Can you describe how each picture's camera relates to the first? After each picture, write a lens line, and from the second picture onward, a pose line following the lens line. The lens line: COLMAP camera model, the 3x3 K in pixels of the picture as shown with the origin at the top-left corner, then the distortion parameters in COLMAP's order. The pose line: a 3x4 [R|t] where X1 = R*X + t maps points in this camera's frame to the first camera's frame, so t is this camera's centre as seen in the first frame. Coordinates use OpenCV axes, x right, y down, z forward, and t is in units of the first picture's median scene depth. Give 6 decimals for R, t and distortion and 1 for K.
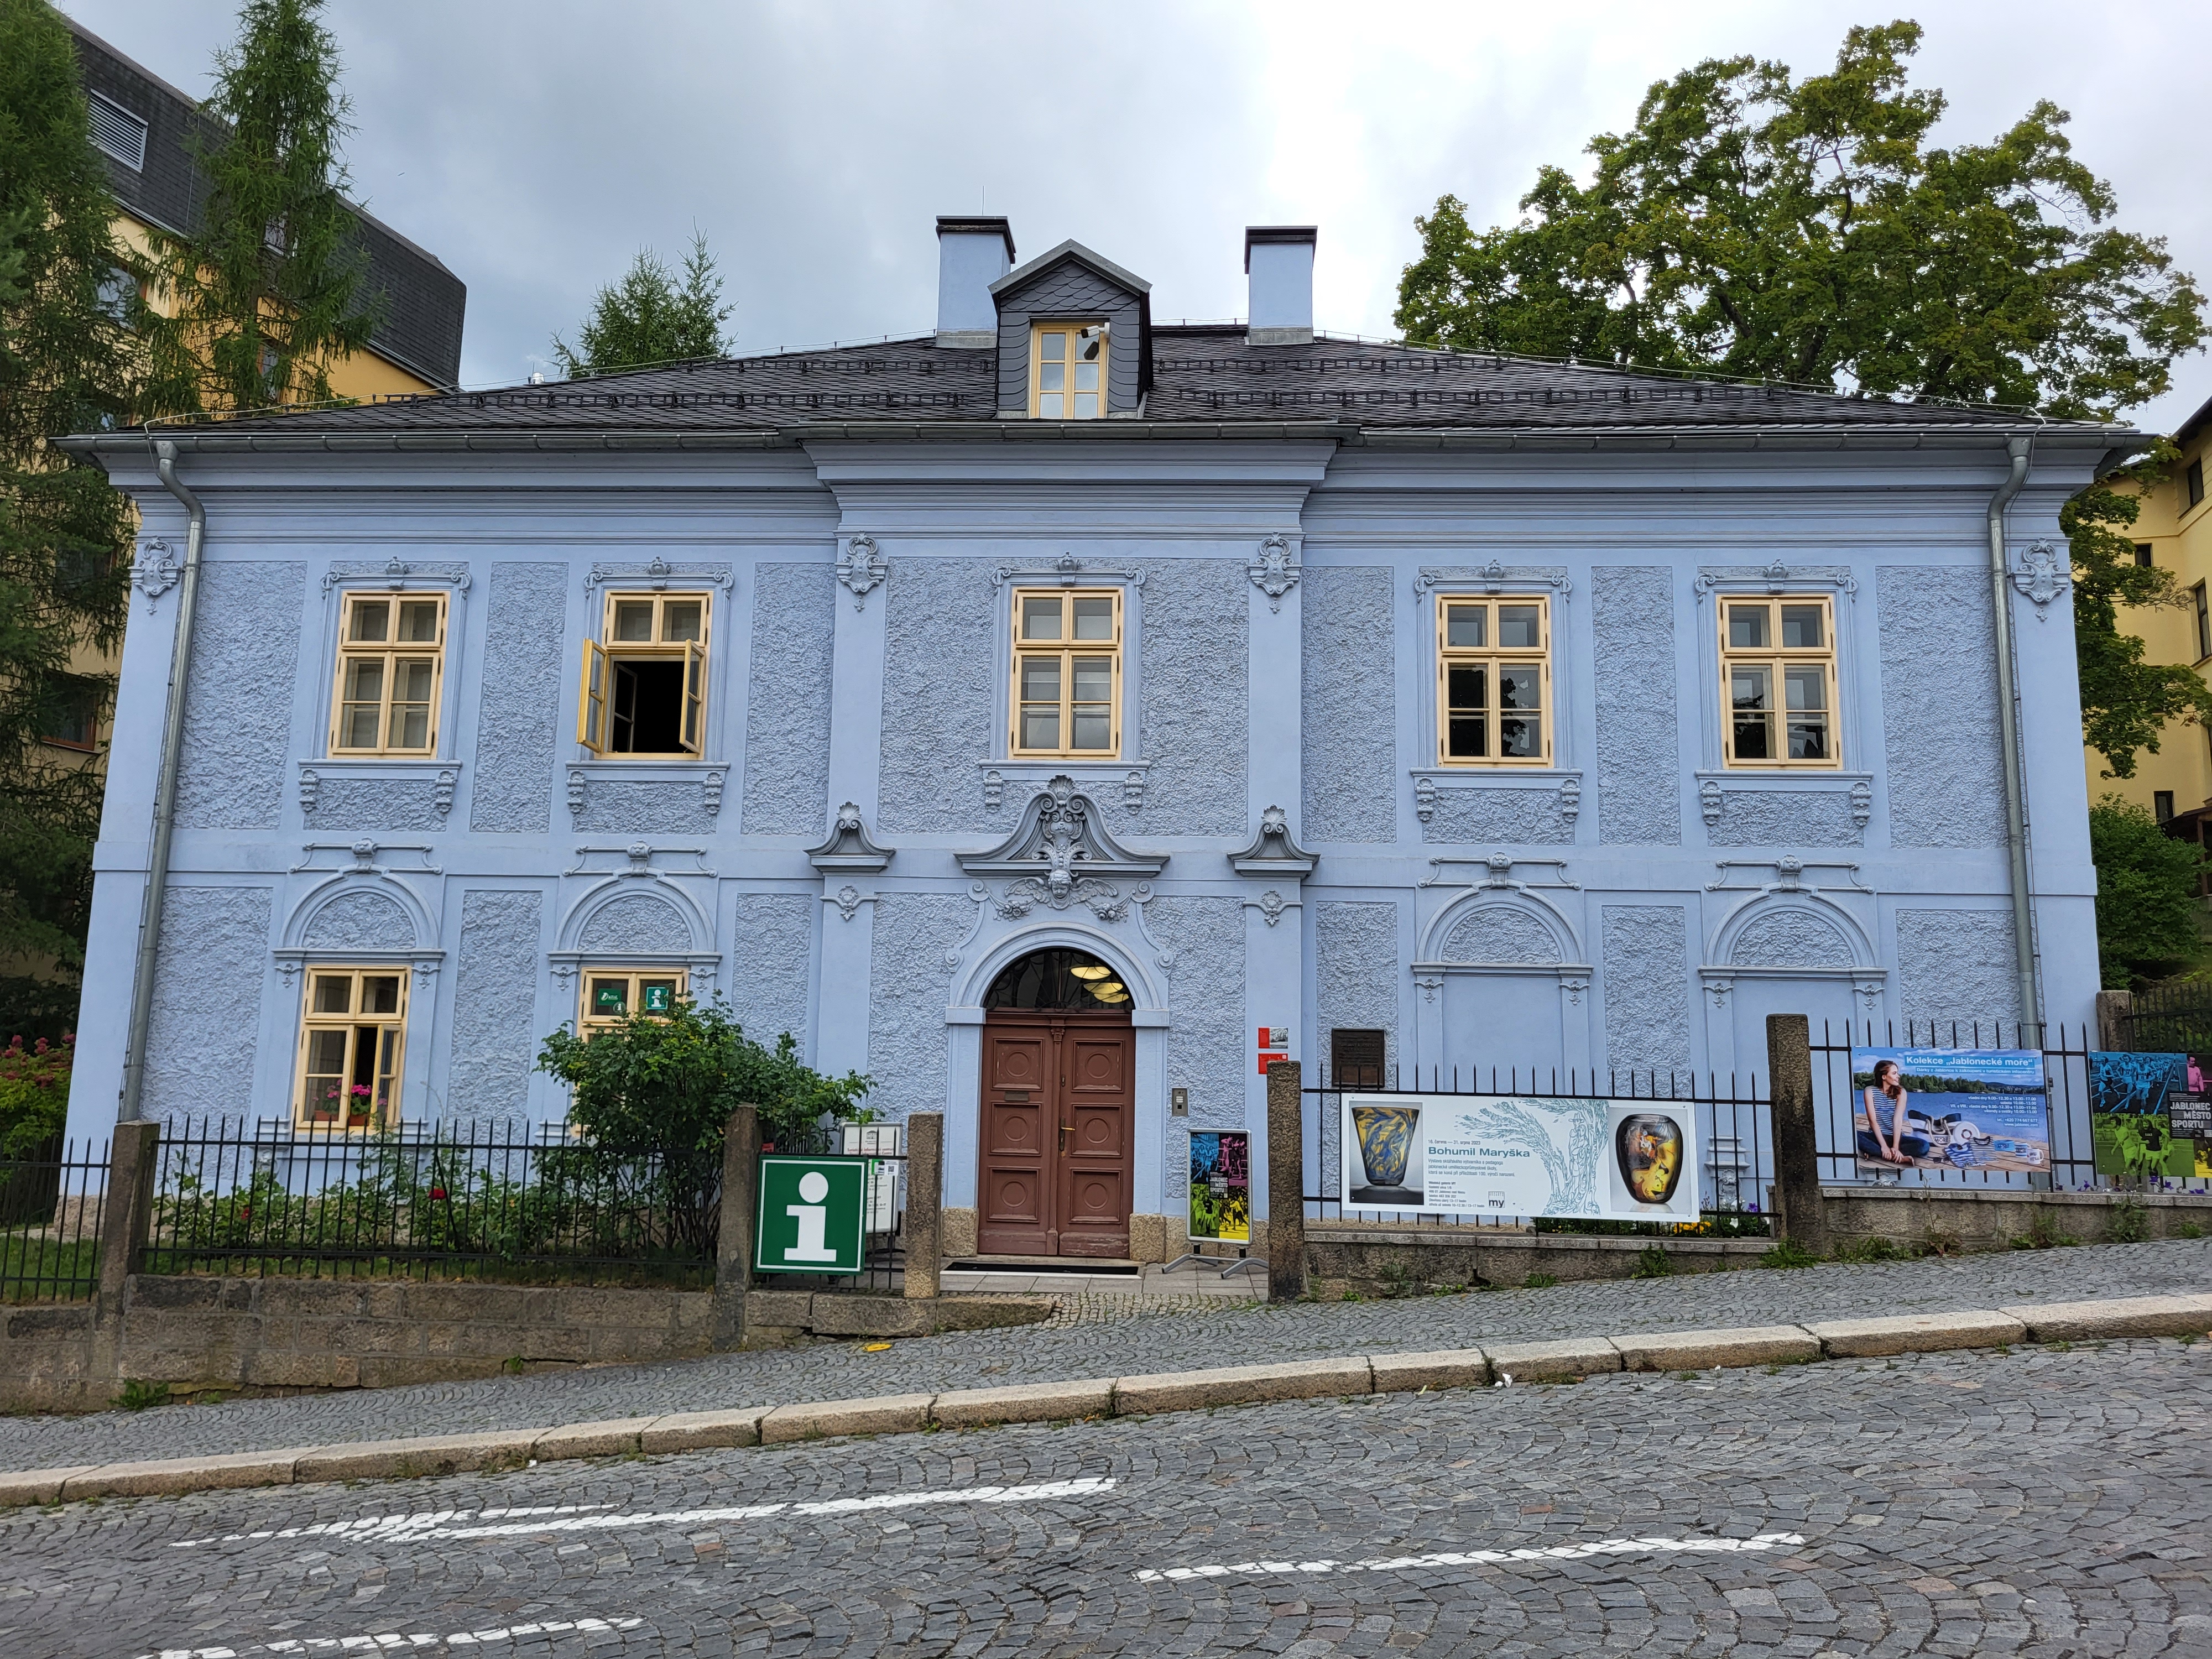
lens RADIAL K [[1672.4, 0, 1104.6], [0, 1672.4, 791.2], [0, 0, 1]] dist [0.047376, -0.033746]
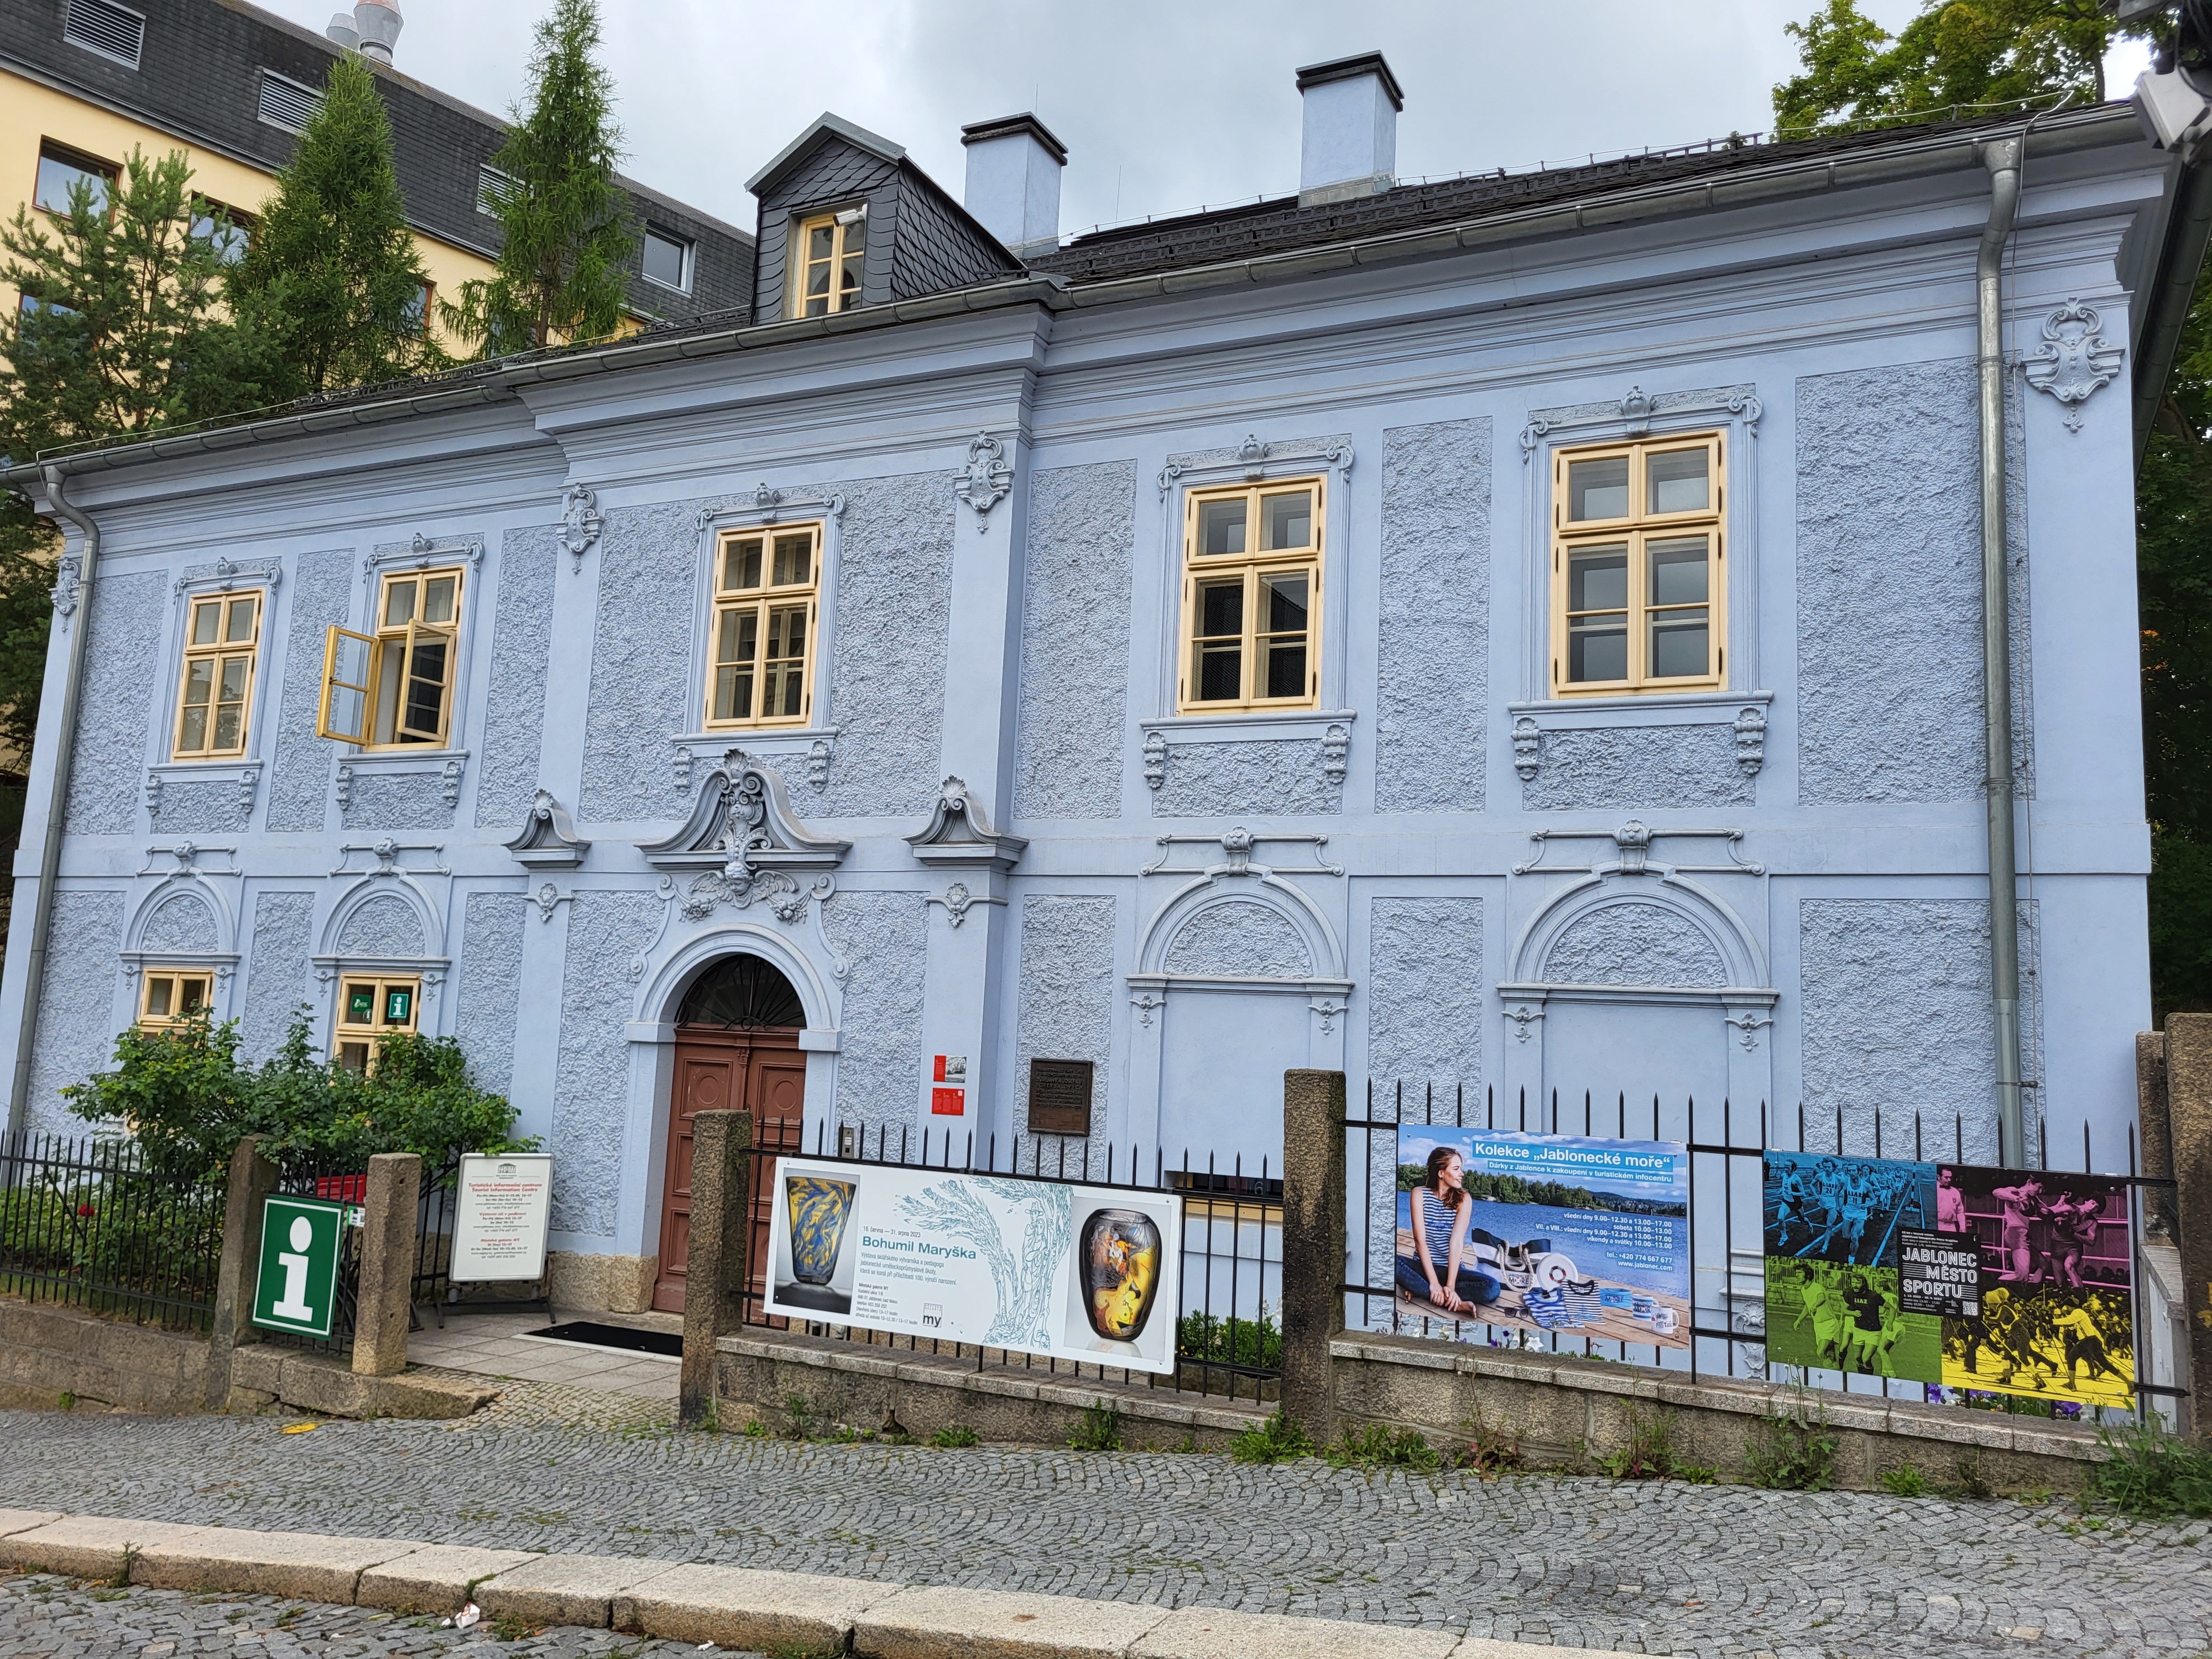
lens RADIAL K [[1672.4, 0, 1104.6], [0, 1672.4, 791.2], [0, 0, 1]] dist [0.047376, -0.033746]
pose [[0.923496, -0.033554, -0.382139, 0.466267], [0.040215, 0.999146, 0.009455, 0.011148], [0.381495, -0.024099, 0.924057, 0.291691]]
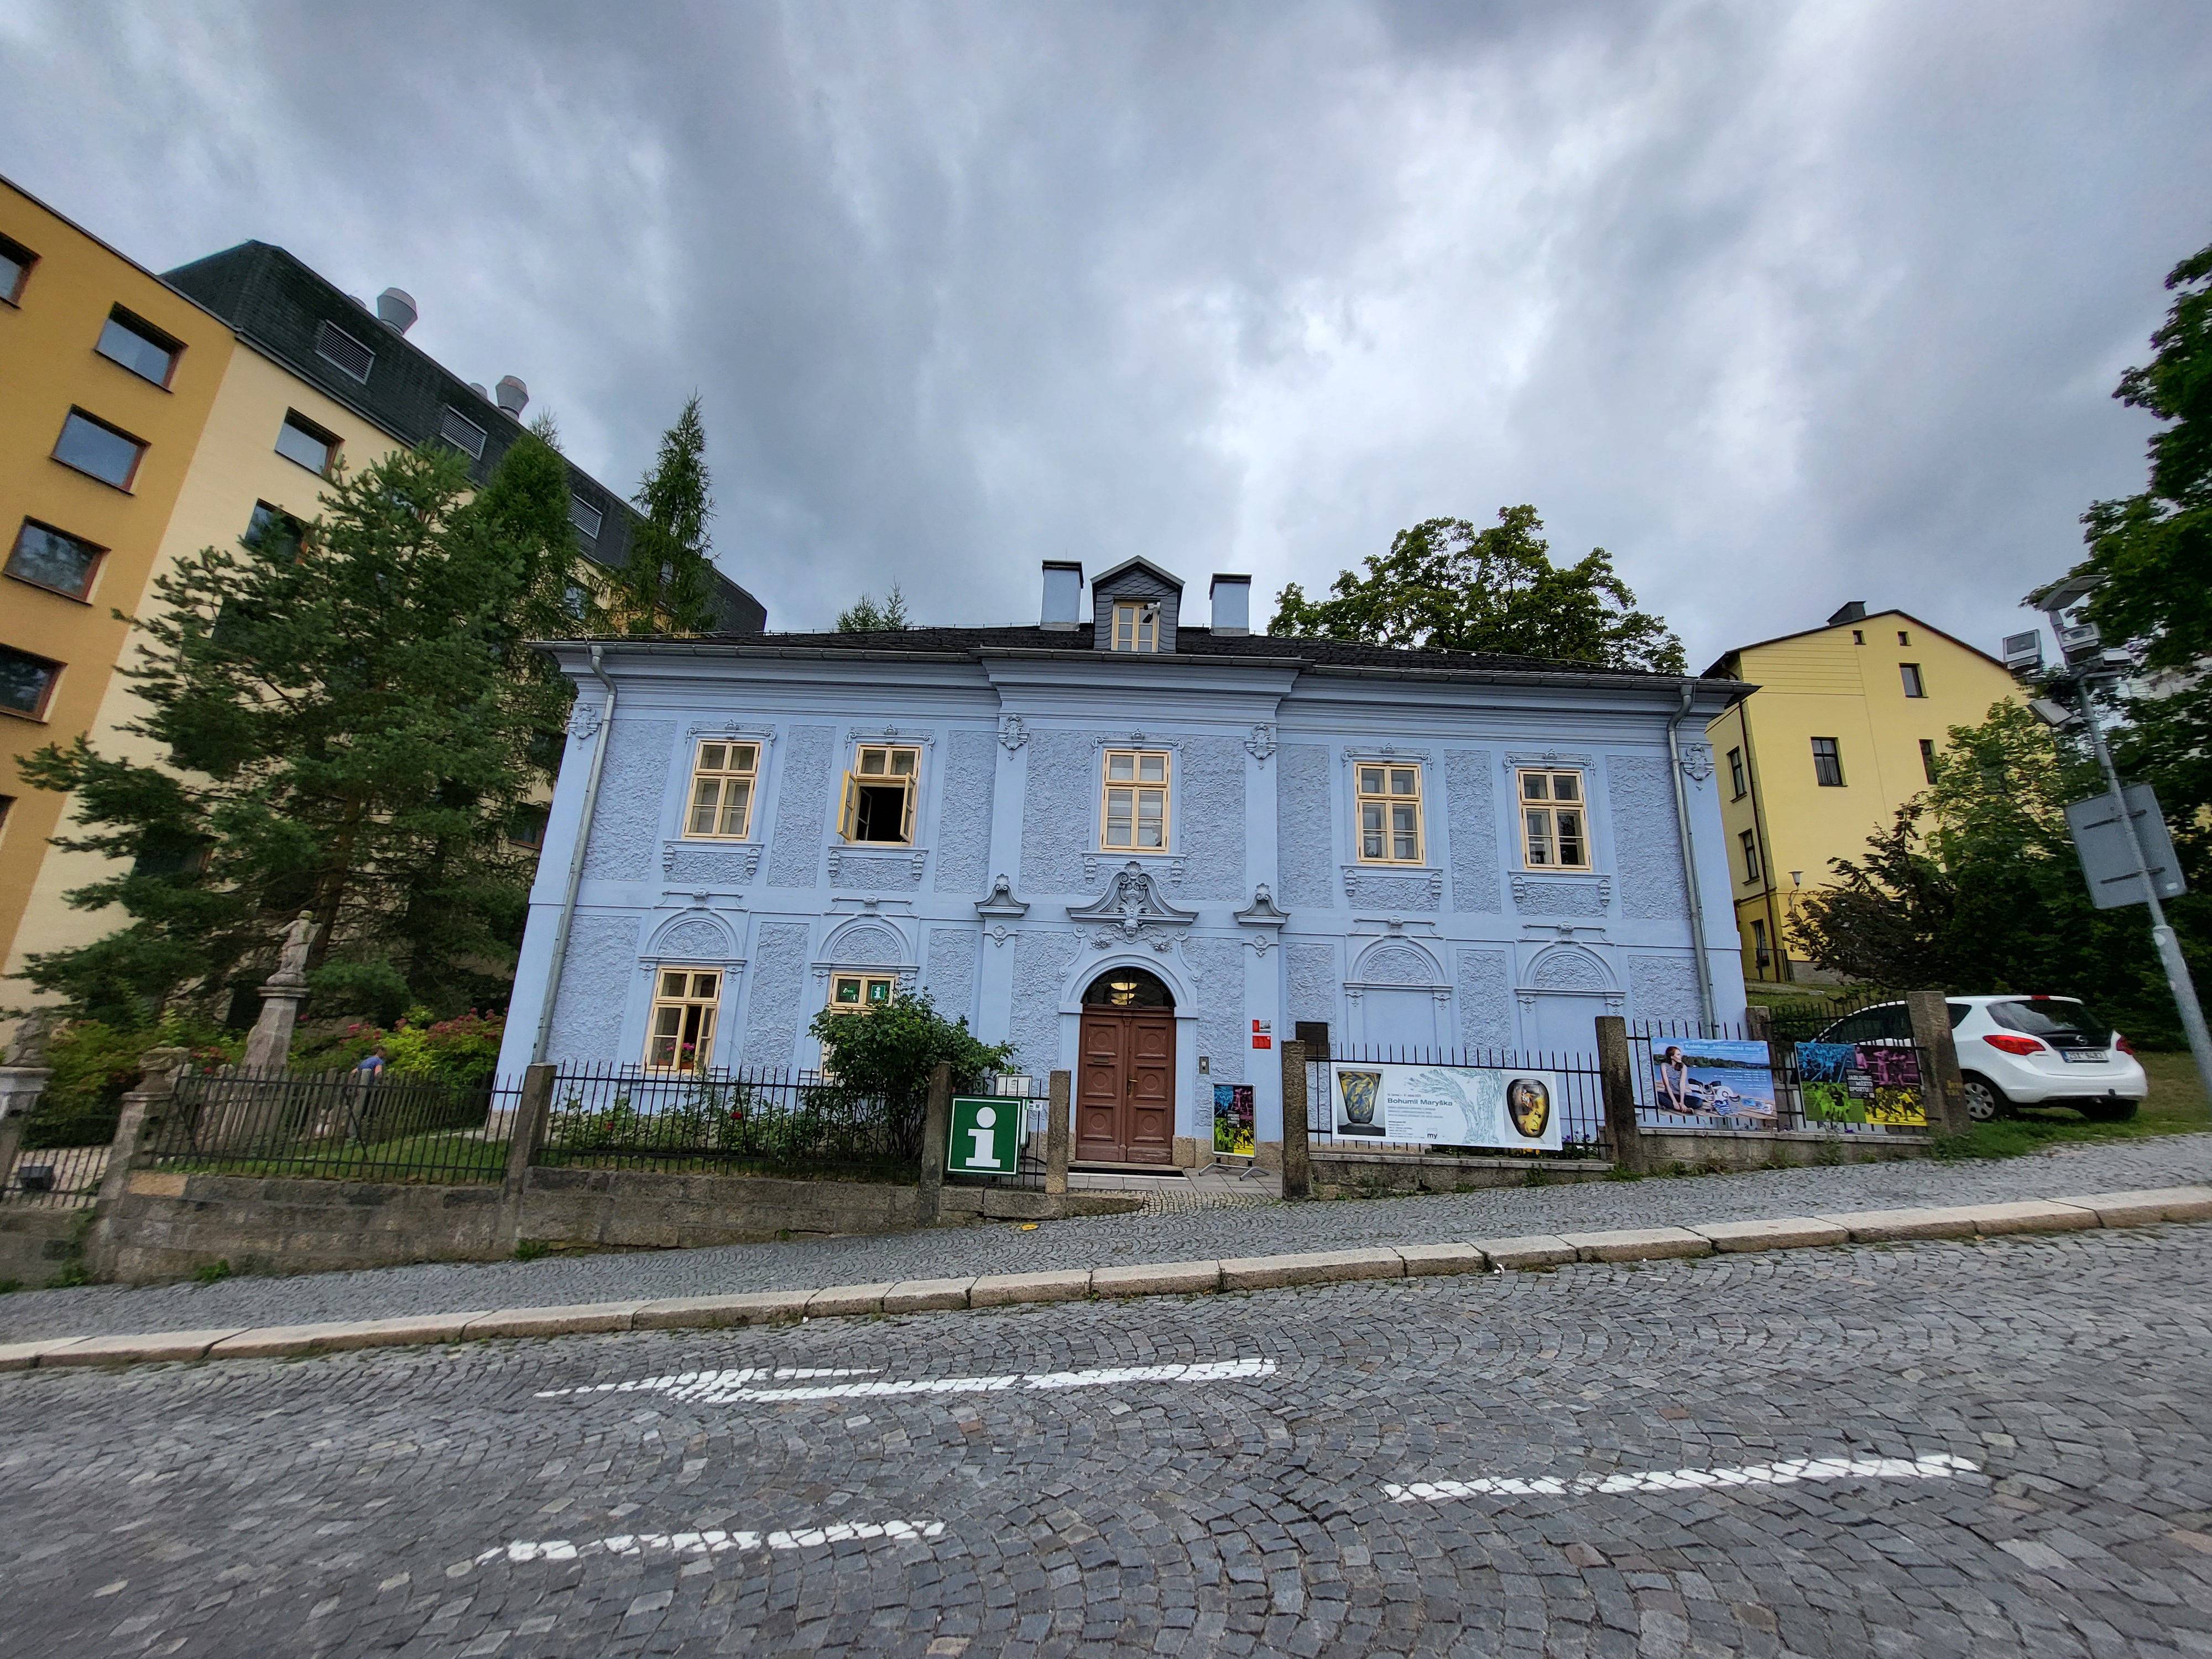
lens RADIAL K [[859.9, 0, 1117.3], [0, 859.9, 823.1], [0, 0, 1]] dist [0.000732, -0.000407]
pose [[0.998396, 0.032189, 0.046574, -0.082789], [-0.027986, 0.995707, -0.088229, 0.028393], [-0.049214, 0.086784, 0.995011, 0.157703]]
